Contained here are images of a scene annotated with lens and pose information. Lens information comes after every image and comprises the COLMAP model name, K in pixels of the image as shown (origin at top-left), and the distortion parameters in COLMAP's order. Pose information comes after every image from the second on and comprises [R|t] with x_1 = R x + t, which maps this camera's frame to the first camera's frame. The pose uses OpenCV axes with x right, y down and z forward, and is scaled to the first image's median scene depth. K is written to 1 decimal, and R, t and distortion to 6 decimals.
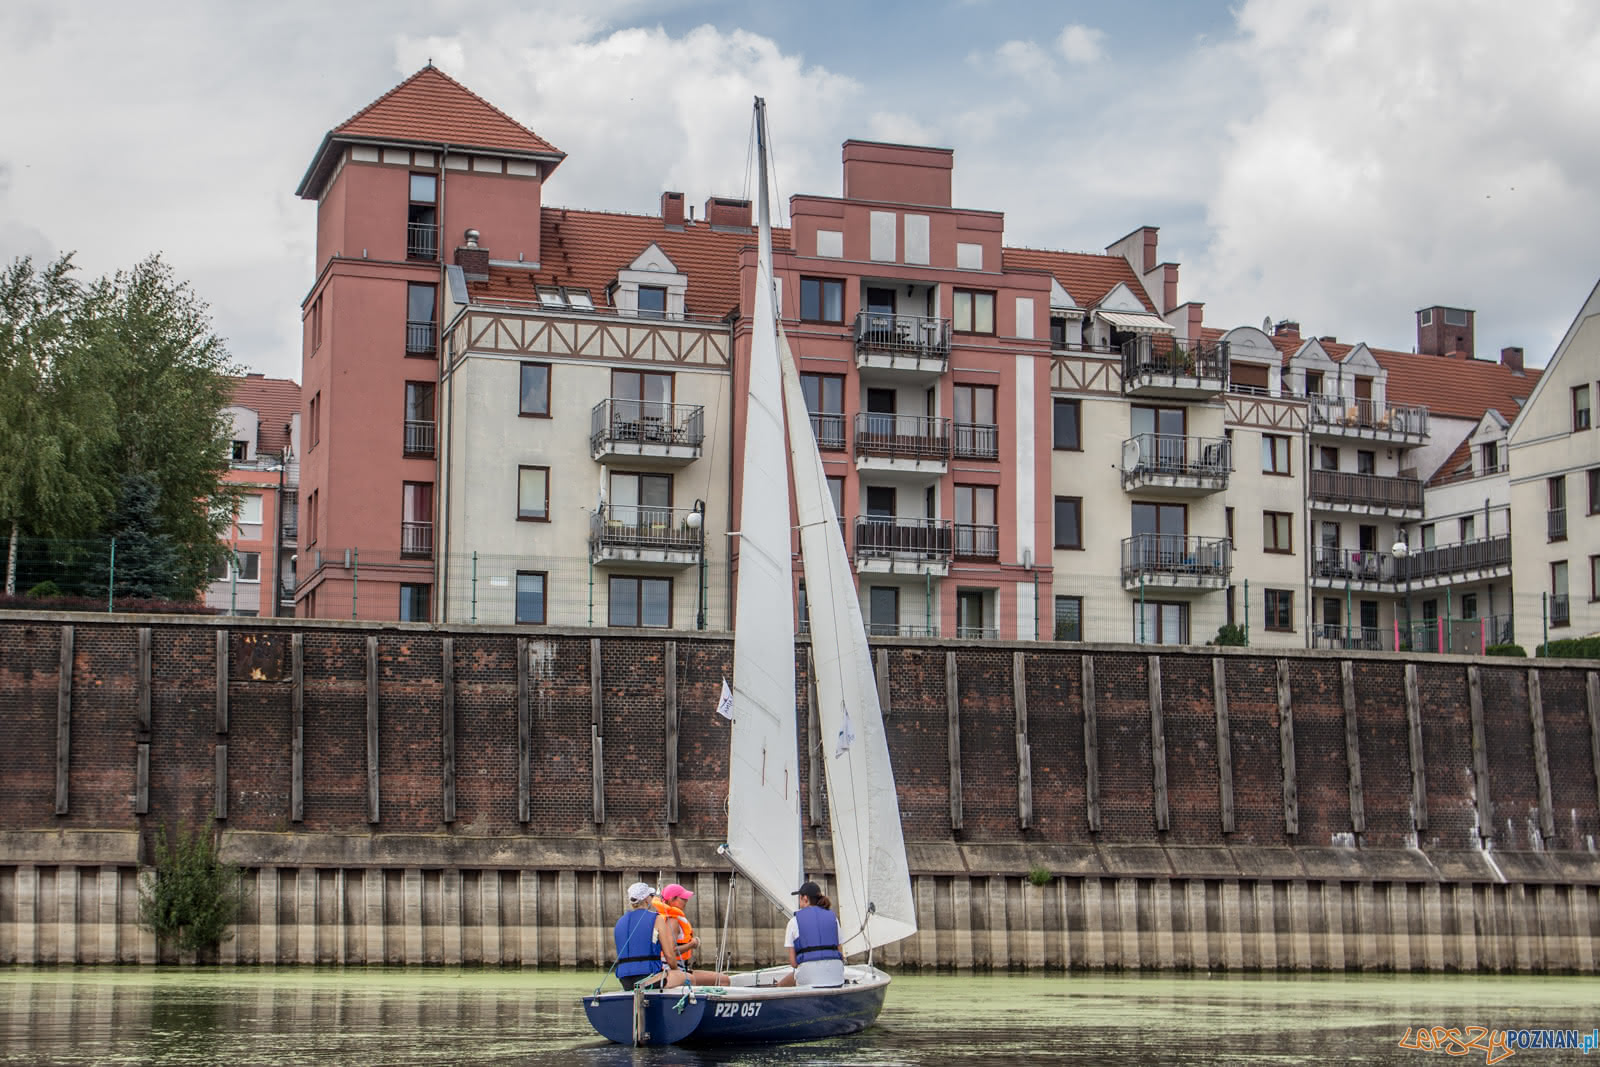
lens RADIAL K [[2659.8, 0, 730.2], [0, 2659.8, 598.3], [0, 0, 1]] dist [0.020310, 0.120653]
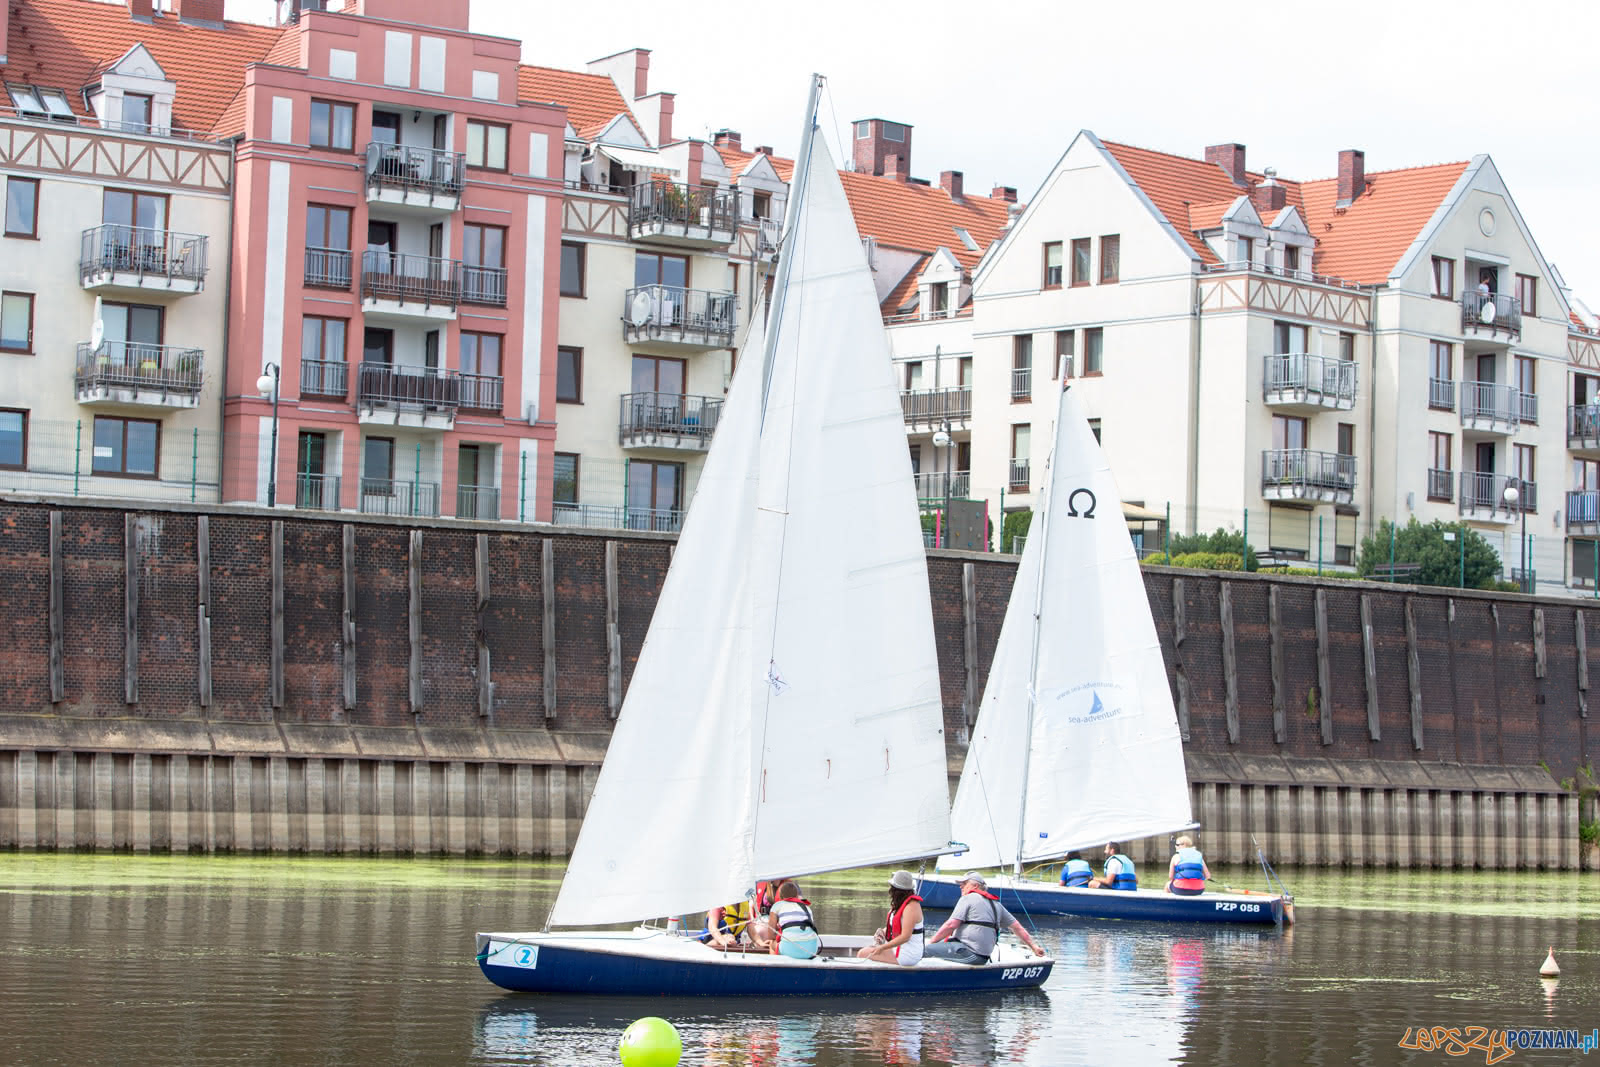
lens RADIAL K [[3462.5, 0, 688.3], [0, 3462.5, 721.7], [0, 0, 1]] dist [-0.218738, 0.907984]
pose [[0.962117, 0.022176, 0.271733, -0.165562], [-0.052957, 0.992905, 0.106471, -0.040161], [-0.267444, -0.116828, 0.956465, -0.194619]]
